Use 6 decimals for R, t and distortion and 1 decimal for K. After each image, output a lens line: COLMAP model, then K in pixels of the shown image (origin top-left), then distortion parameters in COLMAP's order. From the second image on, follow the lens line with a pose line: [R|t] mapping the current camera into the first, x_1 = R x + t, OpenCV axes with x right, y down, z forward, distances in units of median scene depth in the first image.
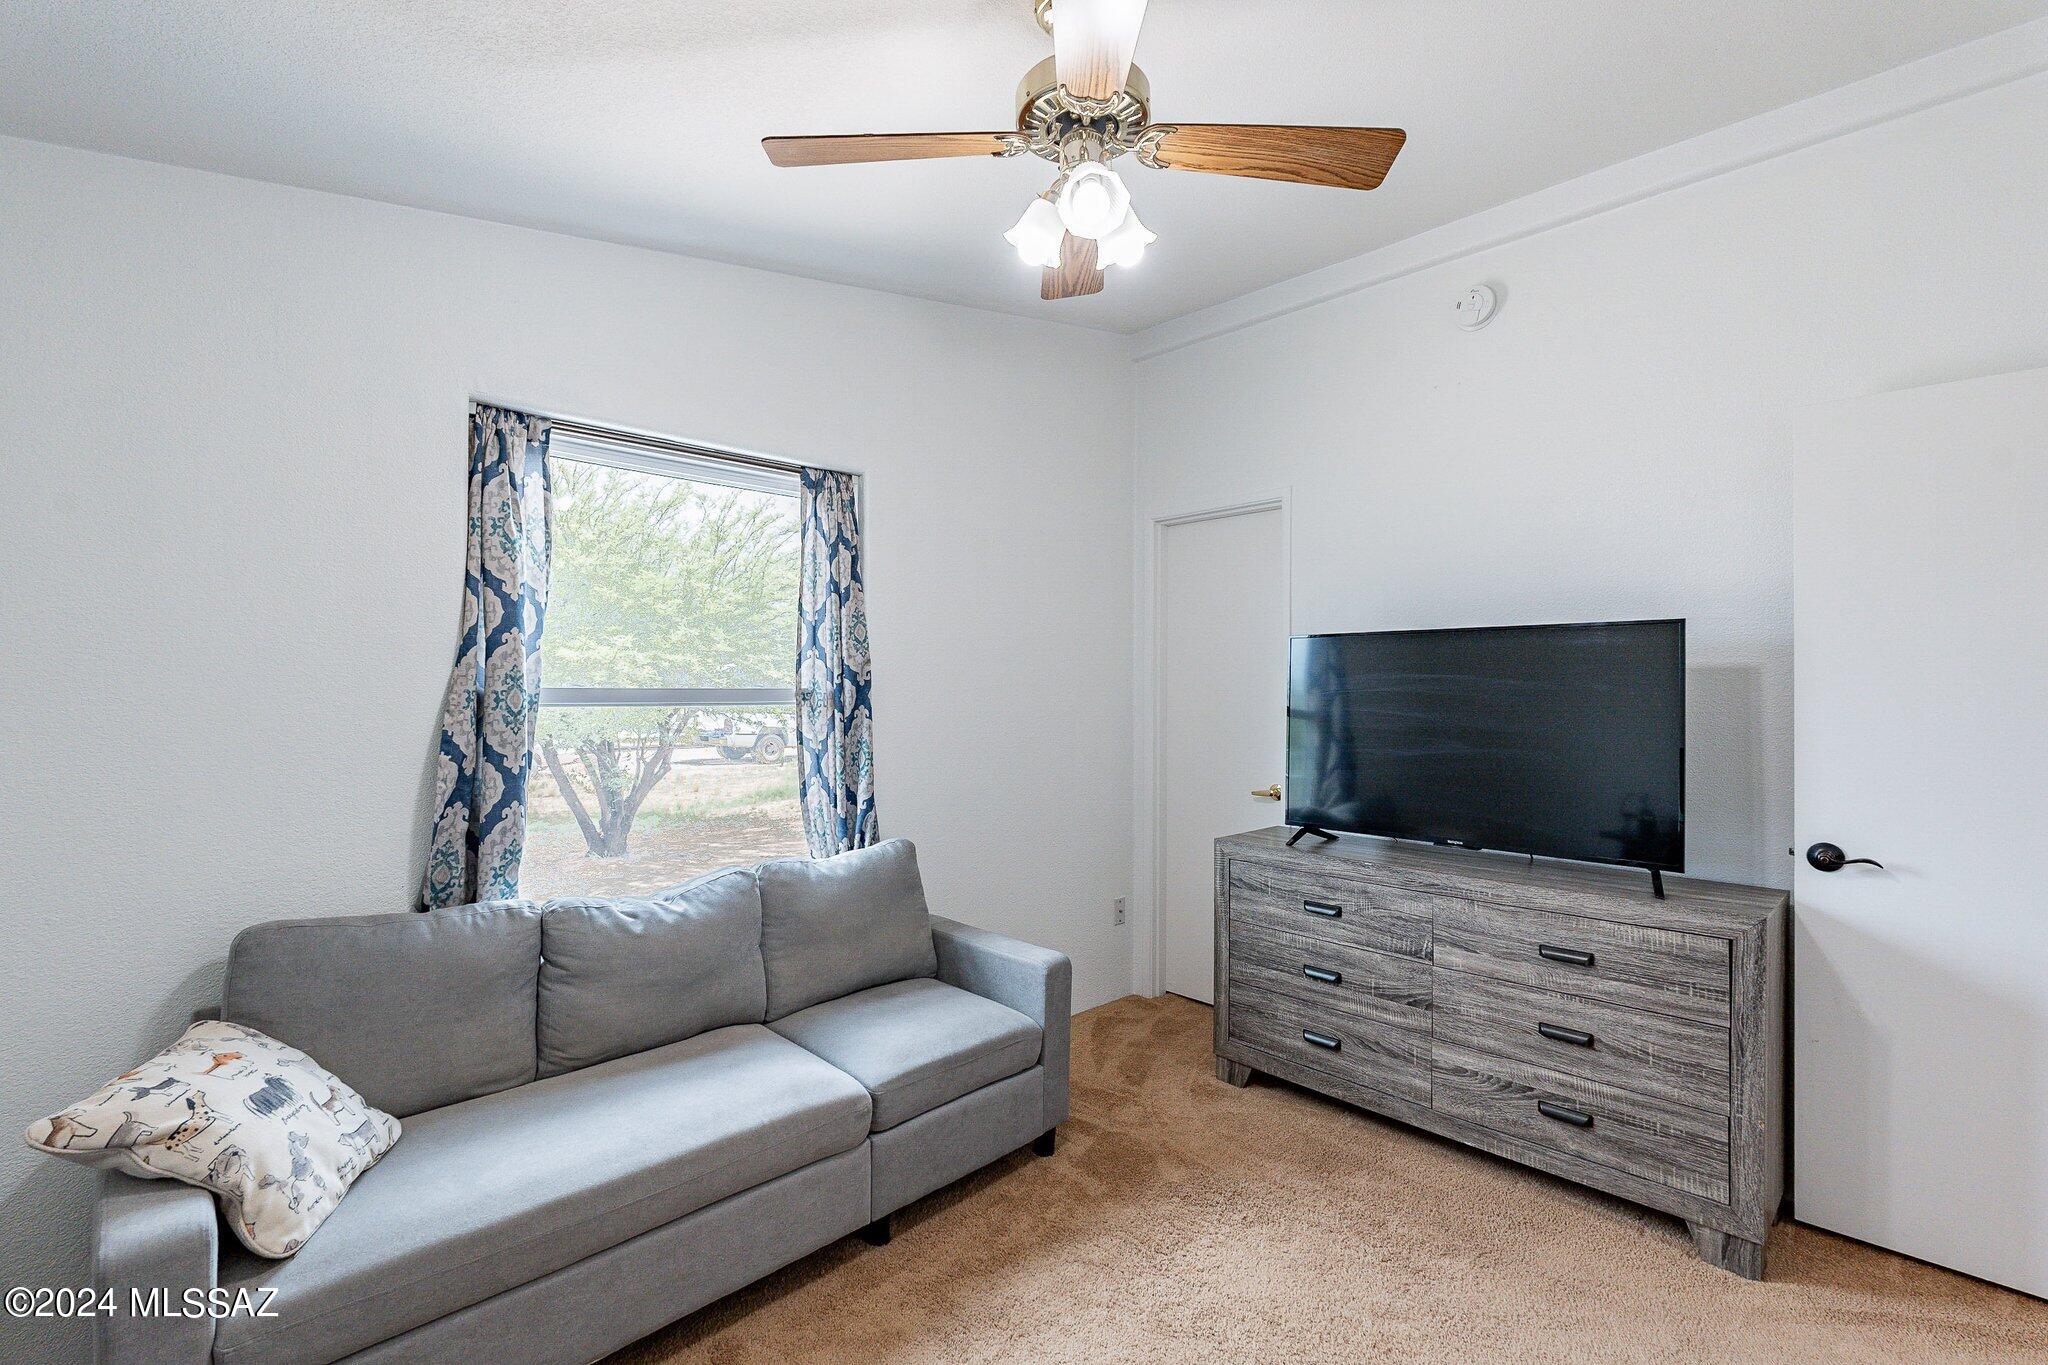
lens RADIAL K [[901.8, 0, 1016.9], [0, 901.8, 678.1], [0, 0, 1]] dist [0.000459, -0.000066]
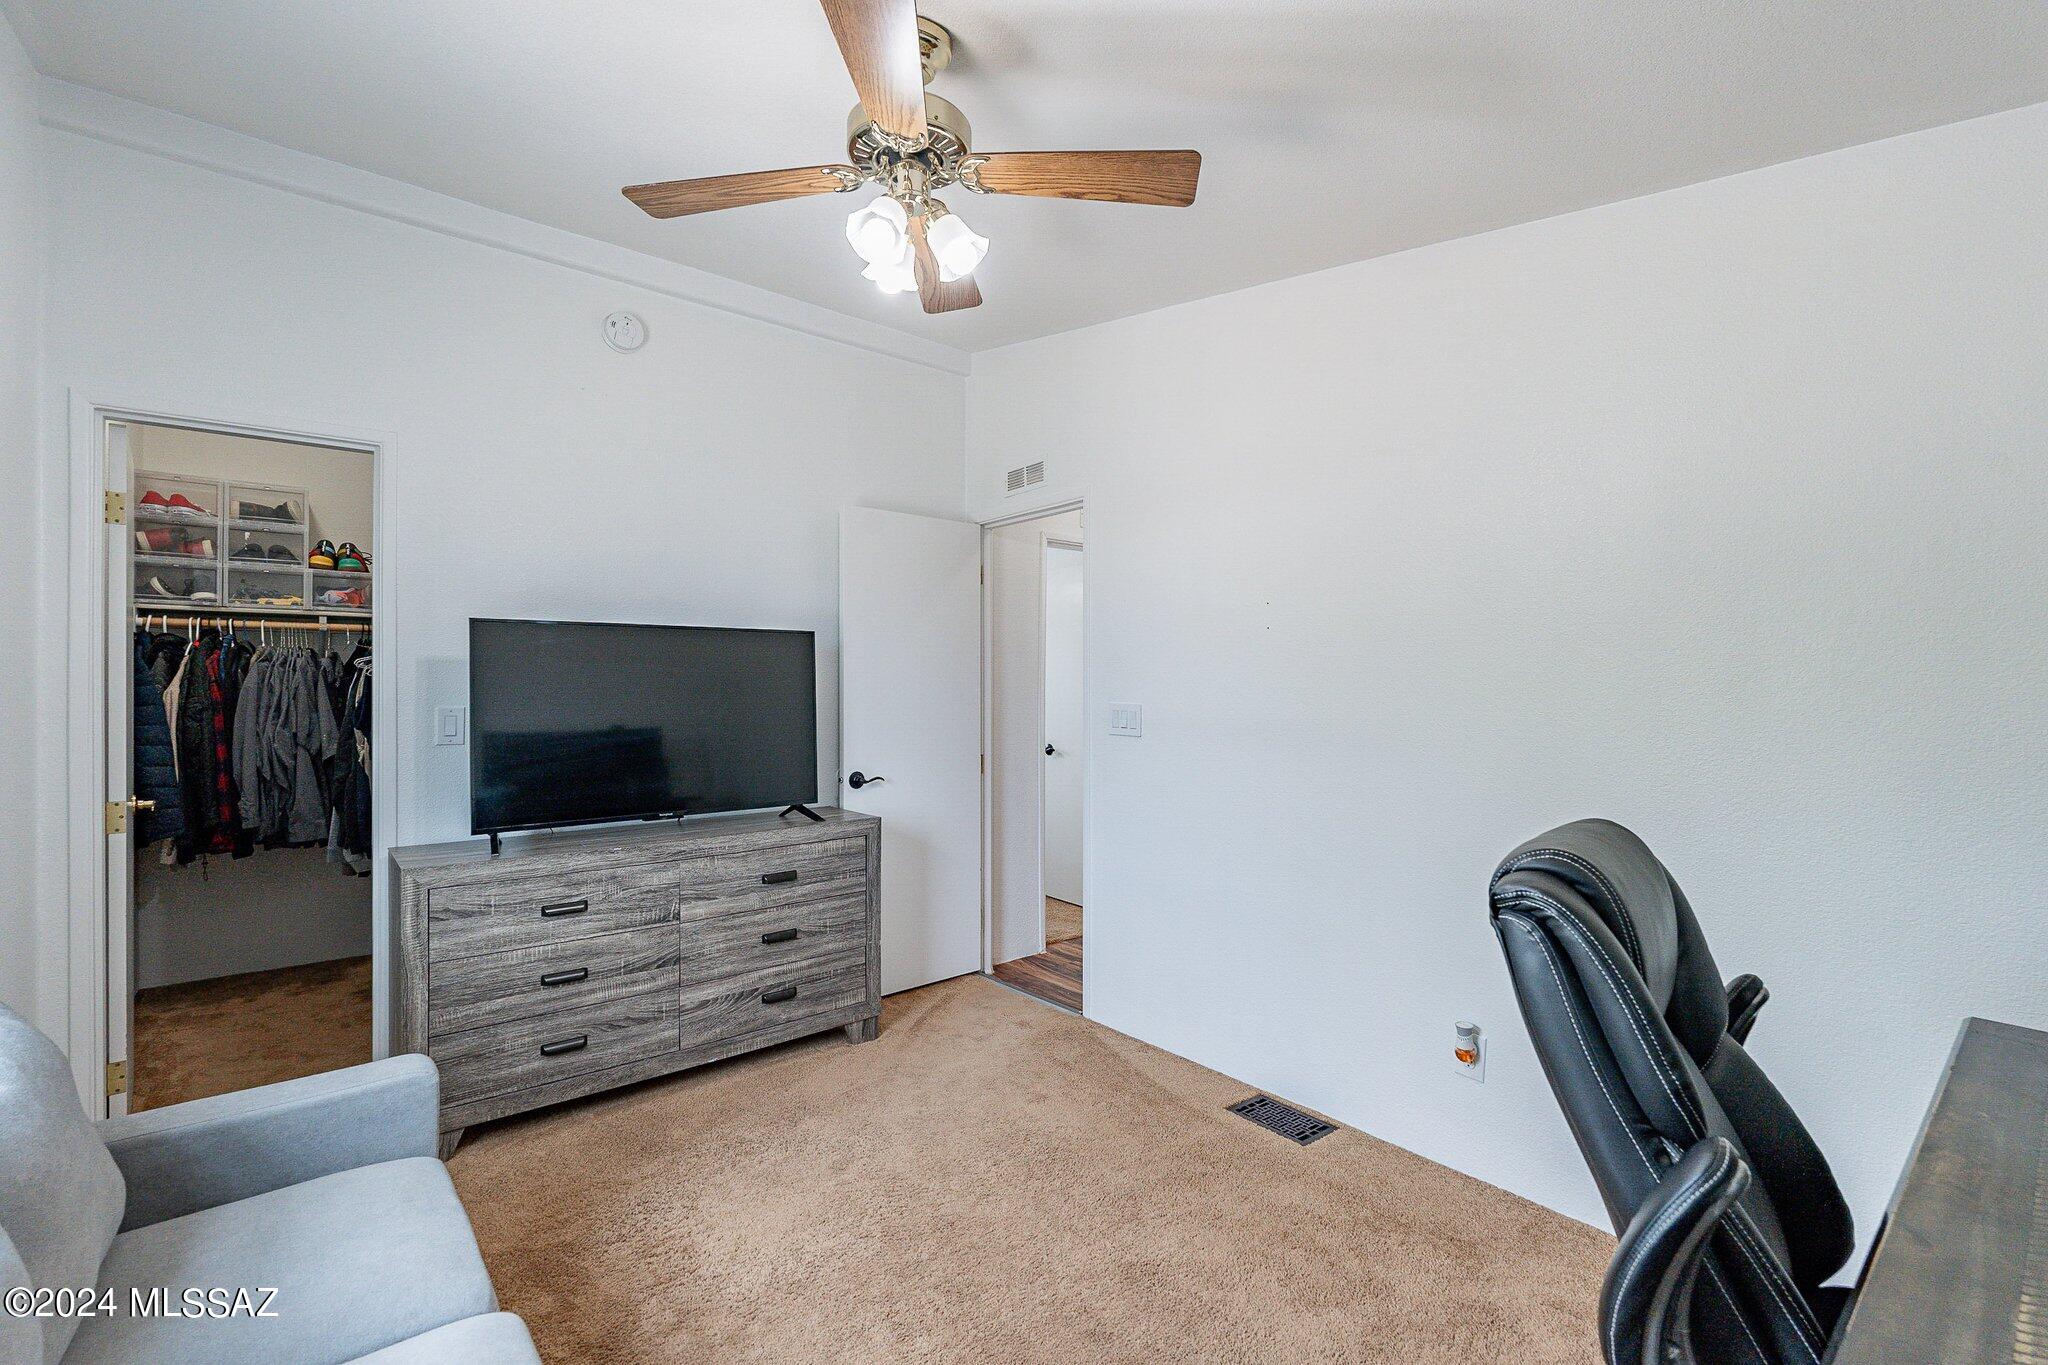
lens RADIAL K [[901.8, 0, 1016.5], [0, 901.8, 686.1], [0, 0, 1]] dist [0.000459, -0.000066]
pose [[0.077584, -0.002759, 0.996982, -0.649454], [-0.006644, 0.999973, 0.003285, 0.015170], [-0.996964, -0.006879, 0.077563, 0.508024]]
